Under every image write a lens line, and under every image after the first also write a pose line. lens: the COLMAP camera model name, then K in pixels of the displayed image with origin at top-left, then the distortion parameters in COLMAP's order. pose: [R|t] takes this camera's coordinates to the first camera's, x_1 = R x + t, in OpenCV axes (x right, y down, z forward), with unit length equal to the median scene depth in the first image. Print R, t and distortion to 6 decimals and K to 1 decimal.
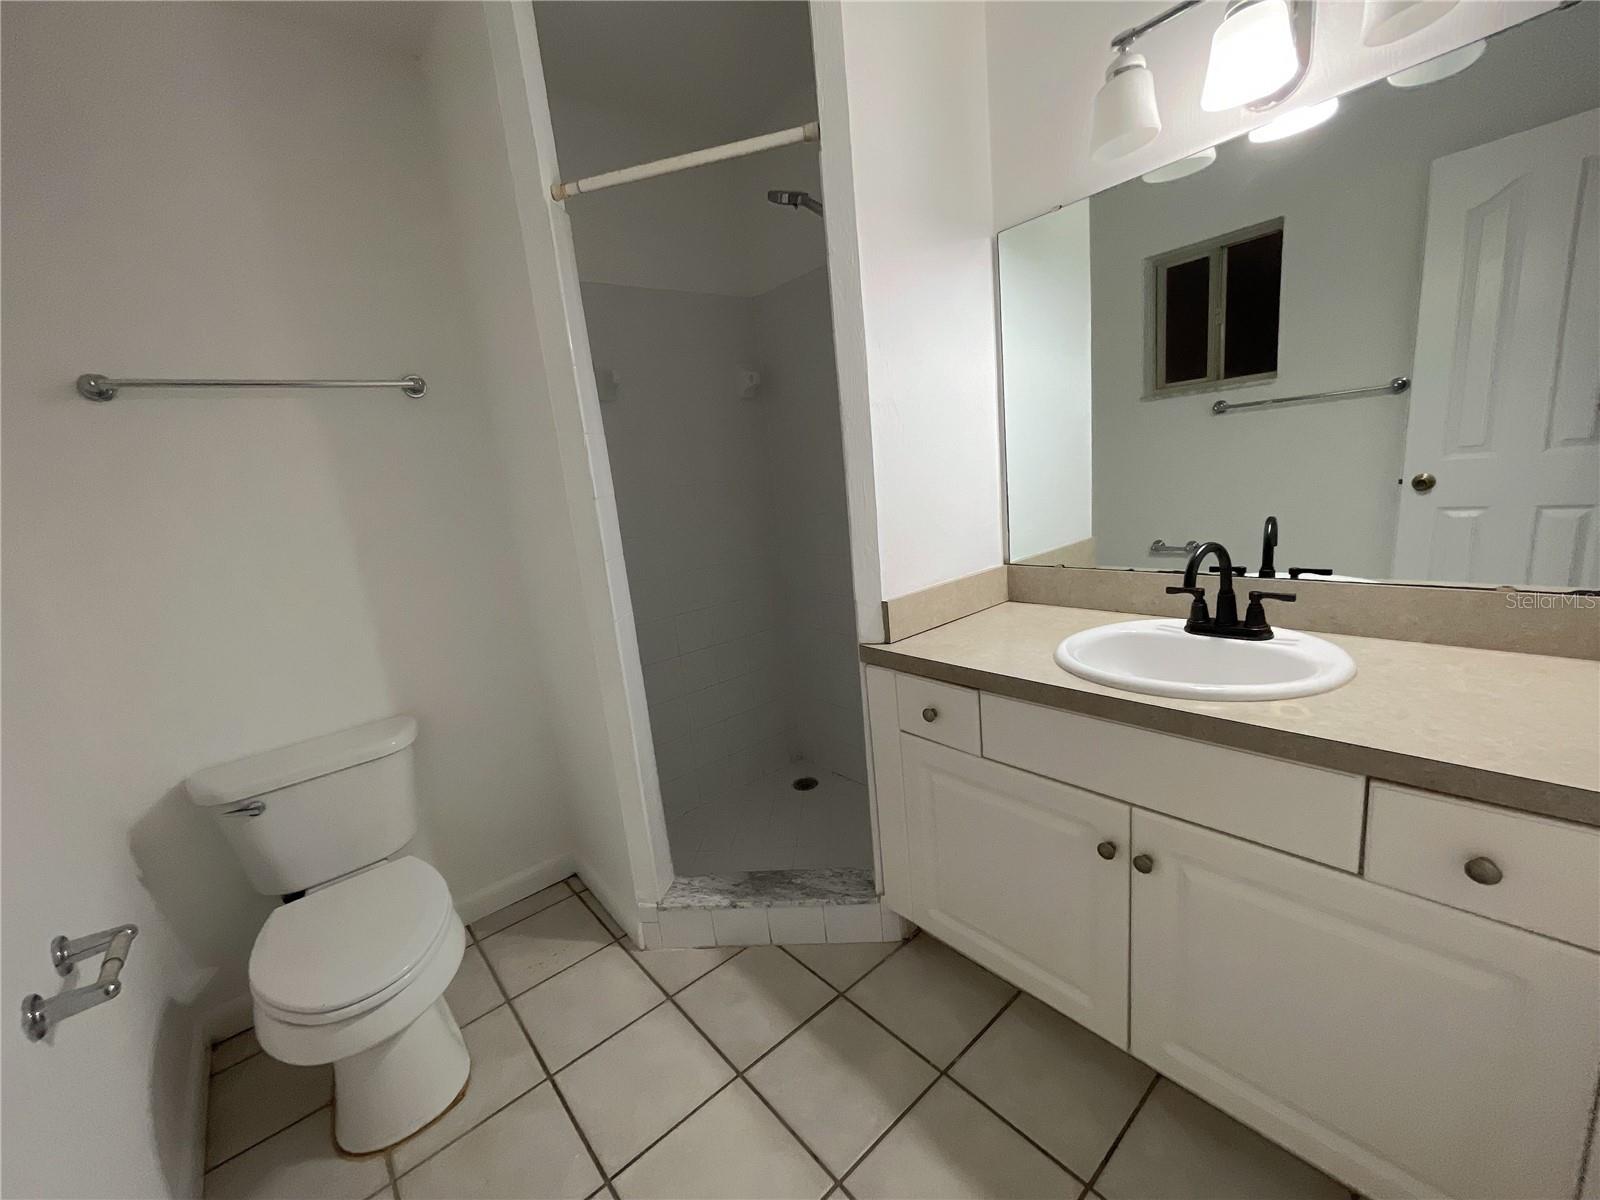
lens RADIAL K [[645.6, 0, 792.9], [0, 645.6, 609.0], [0, 0, 1]] dist [0.000824, 0.000843]
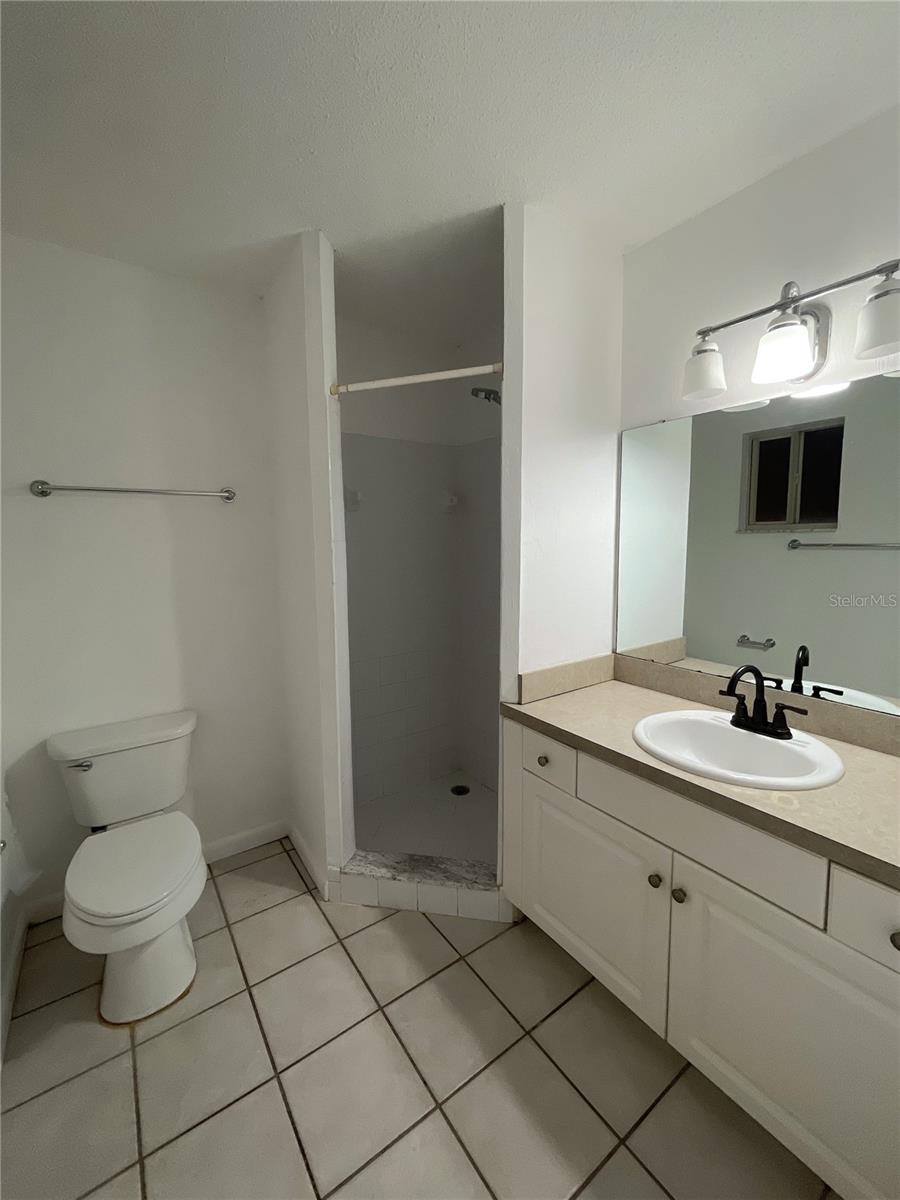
lens RADIAL K [[484.2, 0, 445.9], [0, 484.2, 594.4], [0, 0, 1]] dist [0.000824, 0.000843]
pose [[0.991963, 0.101670, -0.075323, 0.043093], [-0.108113, 0.990317, -0.087083, -0.079944], [0.065740, 0.094527, 0.993349, -0.102600]]
